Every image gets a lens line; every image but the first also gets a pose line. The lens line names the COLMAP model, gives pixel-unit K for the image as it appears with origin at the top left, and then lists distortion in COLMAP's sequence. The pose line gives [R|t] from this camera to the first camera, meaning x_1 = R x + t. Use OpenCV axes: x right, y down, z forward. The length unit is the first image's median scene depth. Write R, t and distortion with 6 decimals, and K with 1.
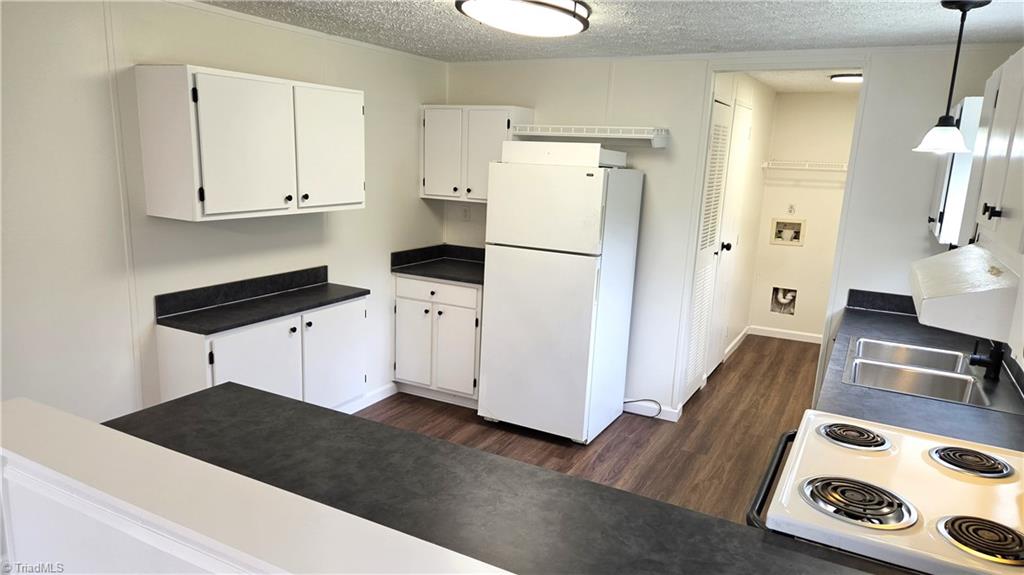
lens RADIAL K [[682.4, 0, 516.9], [0, 682.4, 288.4], [0, 0, 1]] dist [0.051528, 0.001675]
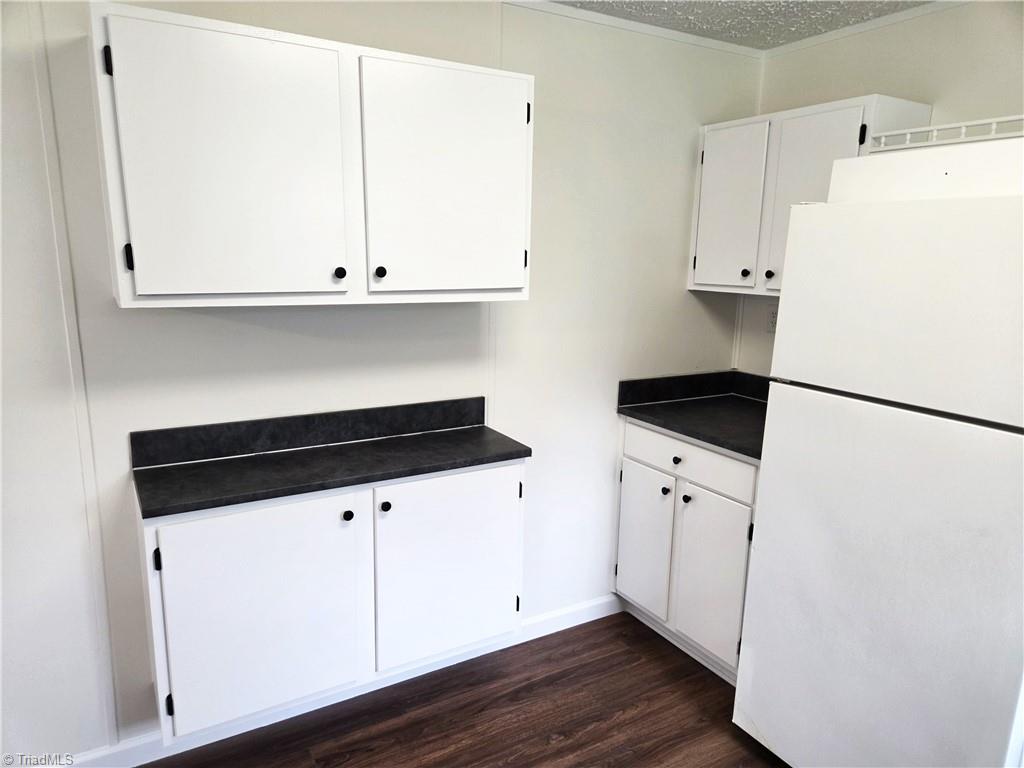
lens RADIAL K [[691.0, 0, 507.7], [0, 691.0, 387.2], [0, 0, 1]] dist [0.050367, -0.028709]
pose [[0.847933, 0.080678, -0.523928, 0.050638], [-0.090359, 0.995884, 0.007115, -0.045217], [0.522345, 0.041308, 0.851733, 0.471912]]
